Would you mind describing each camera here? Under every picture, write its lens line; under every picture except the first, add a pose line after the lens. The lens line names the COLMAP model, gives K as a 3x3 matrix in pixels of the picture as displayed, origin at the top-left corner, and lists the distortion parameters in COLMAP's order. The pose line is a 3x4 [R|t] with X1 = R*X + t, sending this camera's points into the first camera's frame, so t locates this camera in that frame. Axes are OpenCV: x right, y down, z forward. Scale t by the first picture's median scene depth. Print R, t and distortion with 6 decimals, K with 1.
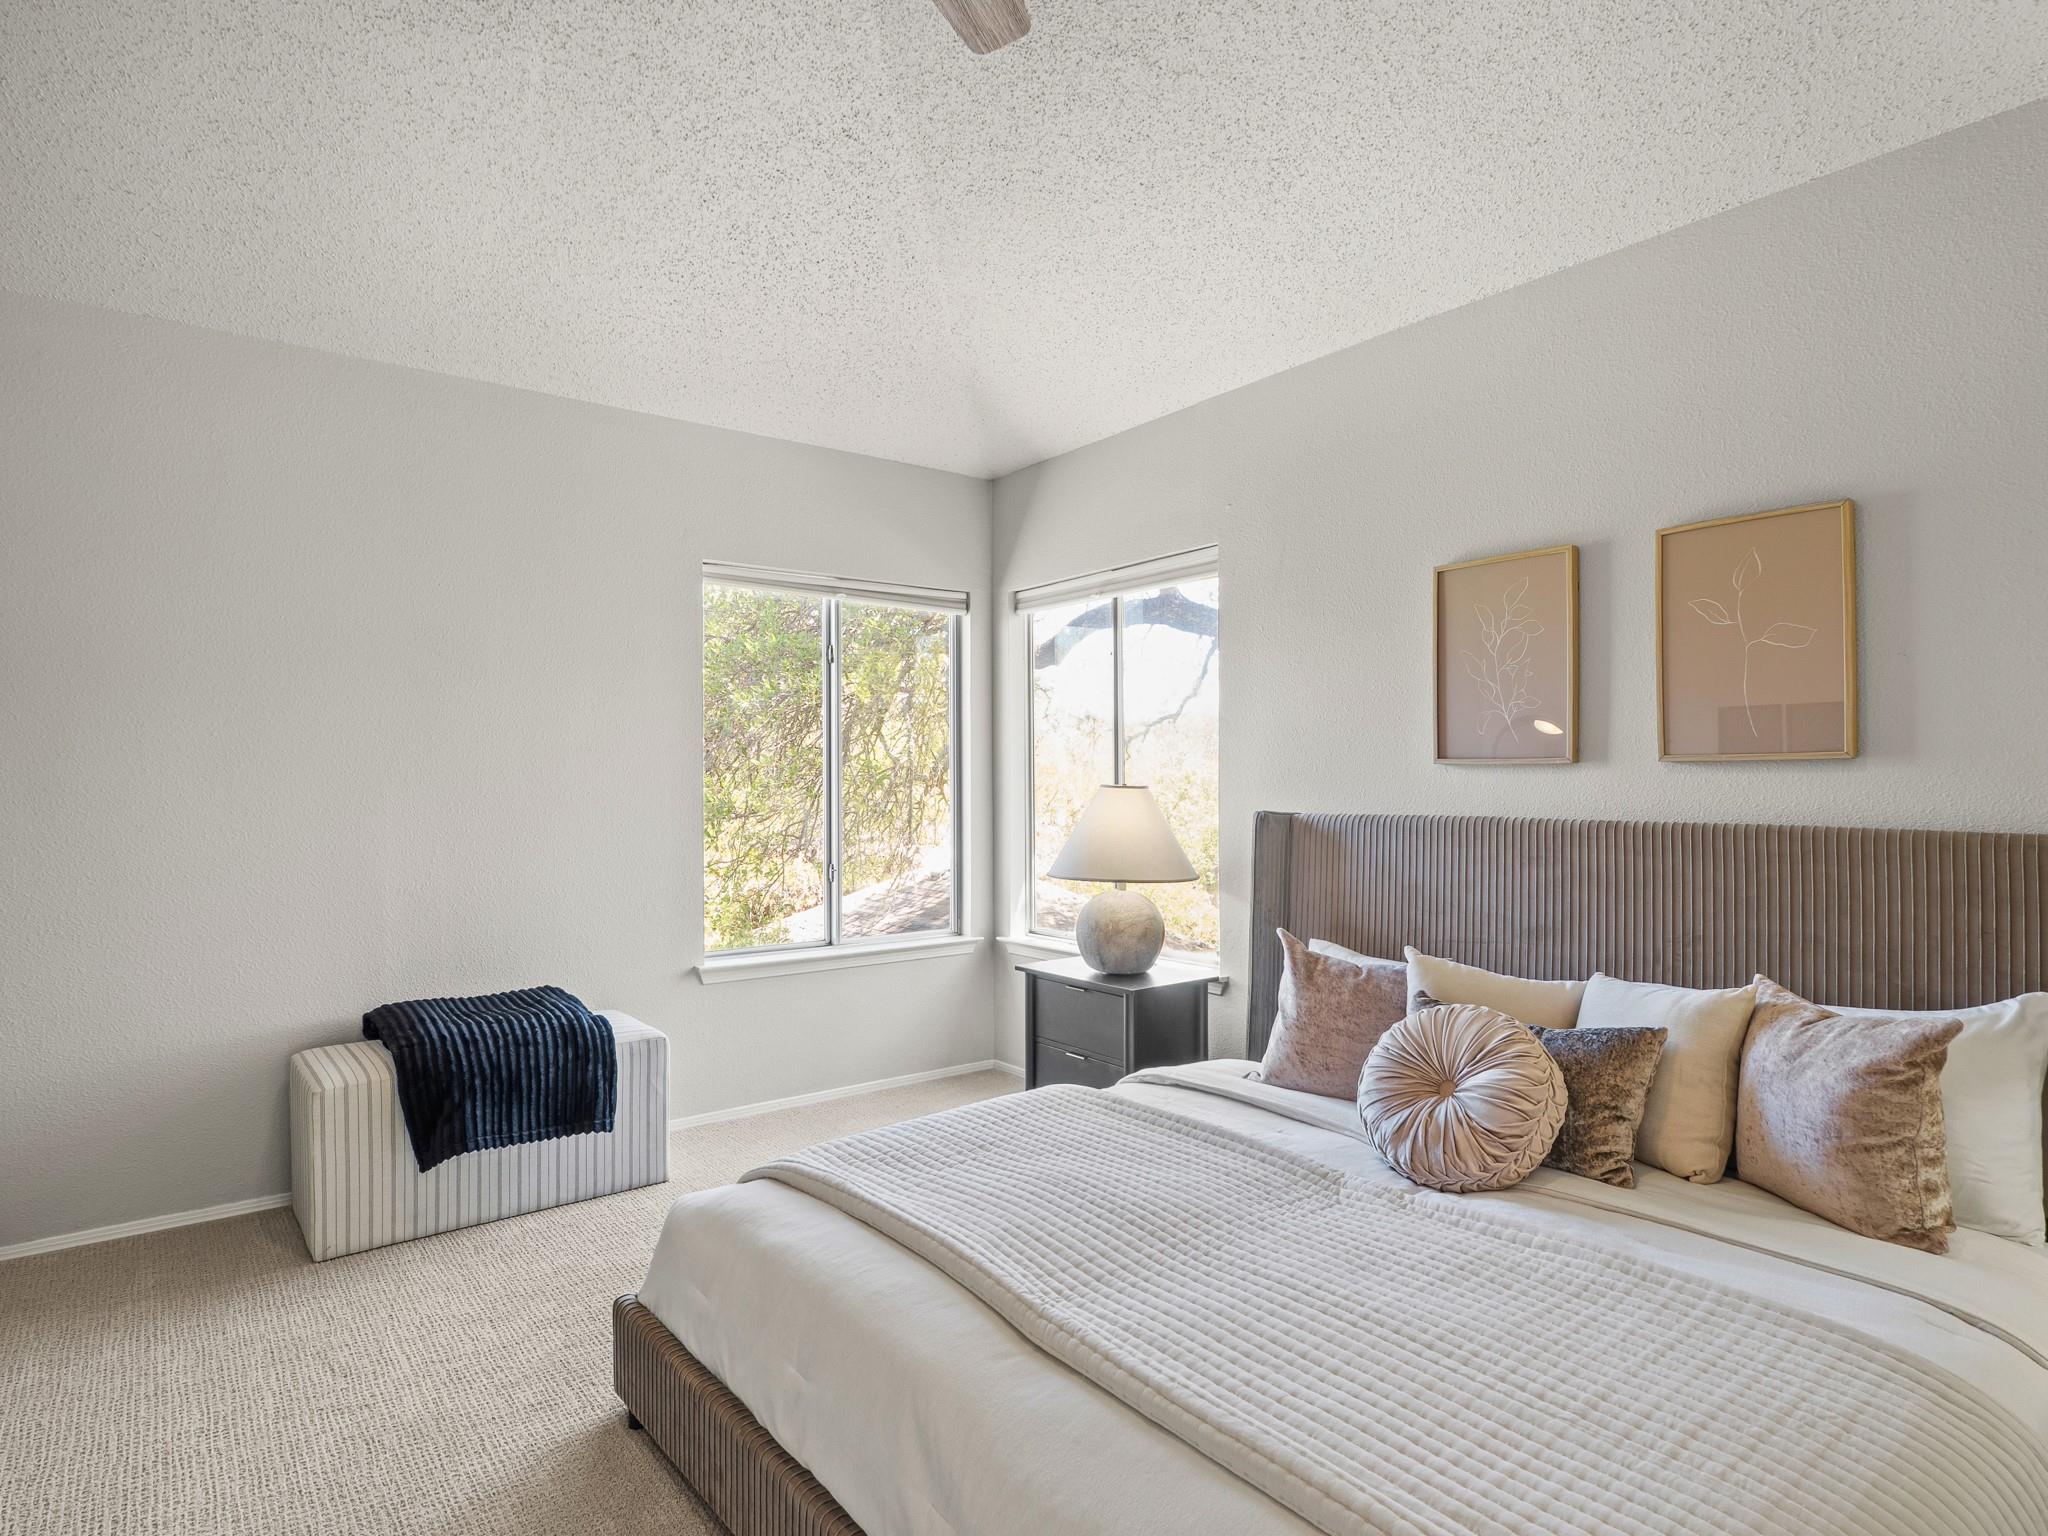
lens RADIAL K [[1115.9, 0, 1033.3], [0, 1115.9, 773.3], [0, 0, 1]] dist [0.000825, -0.001134]
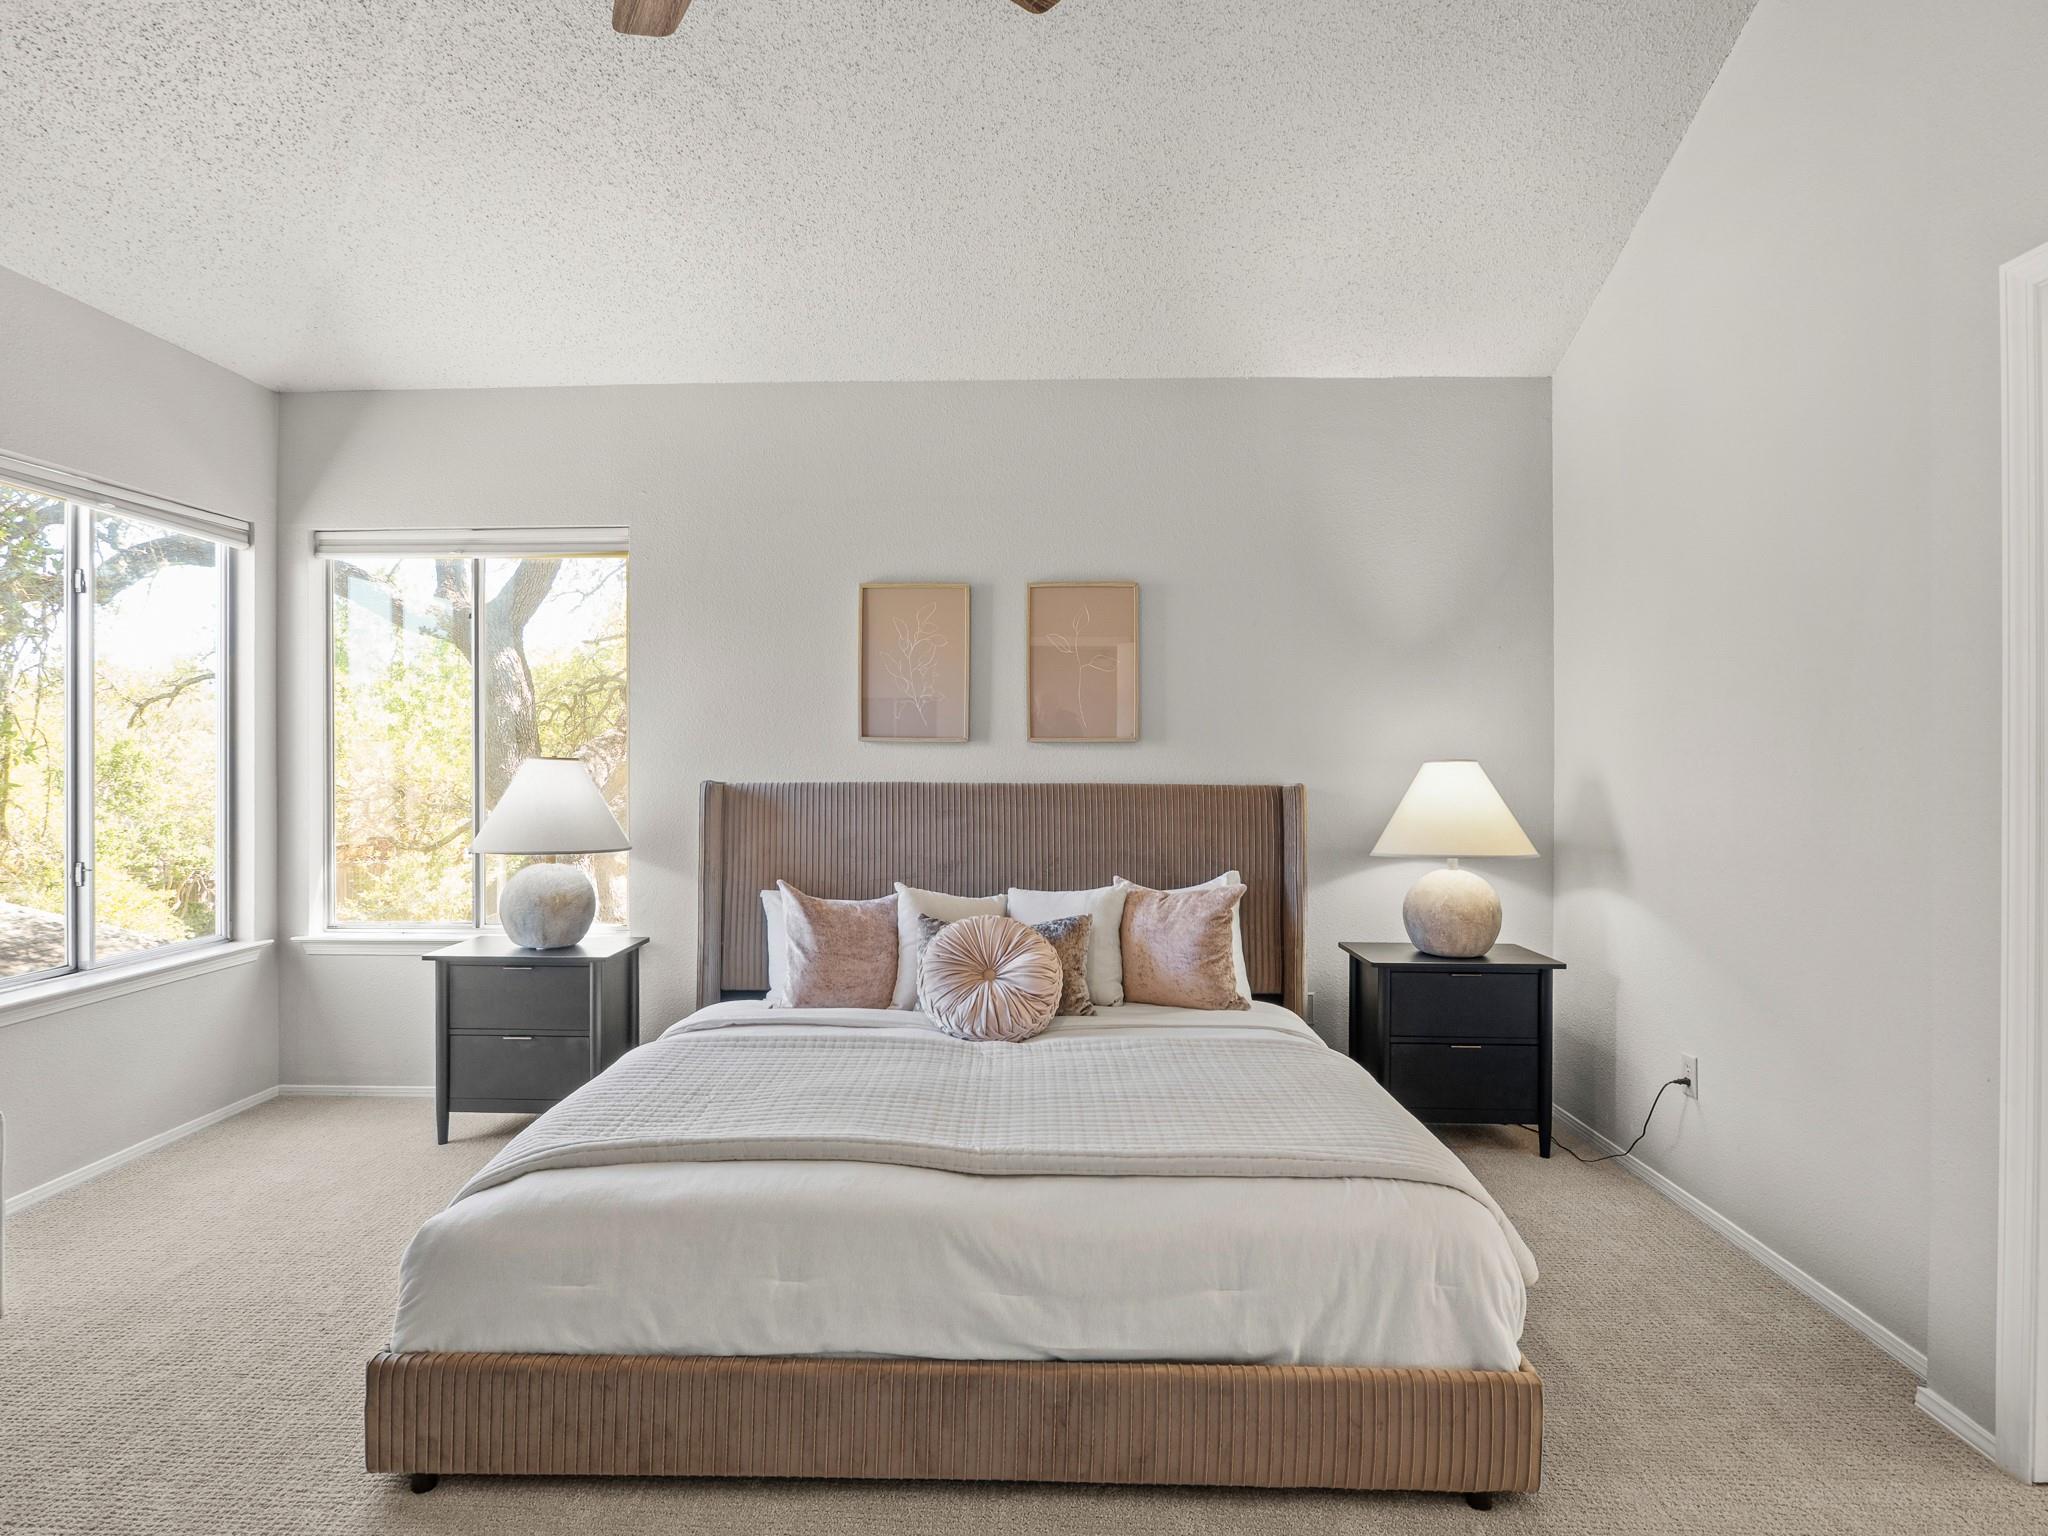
lens RADIAL K [[1115.9, 0, 1023.7], [0, 1115.9, 760.4], [0, 0, 1]] dist [0.000825, -0.001134]
pose [[0.644814, -0.000449, 0.764339, -0.527187], [-0.009157, 0.999924, 0.008313, 0.001415], [-0.764285, -0.012359, 0.644761, 0.055830]]
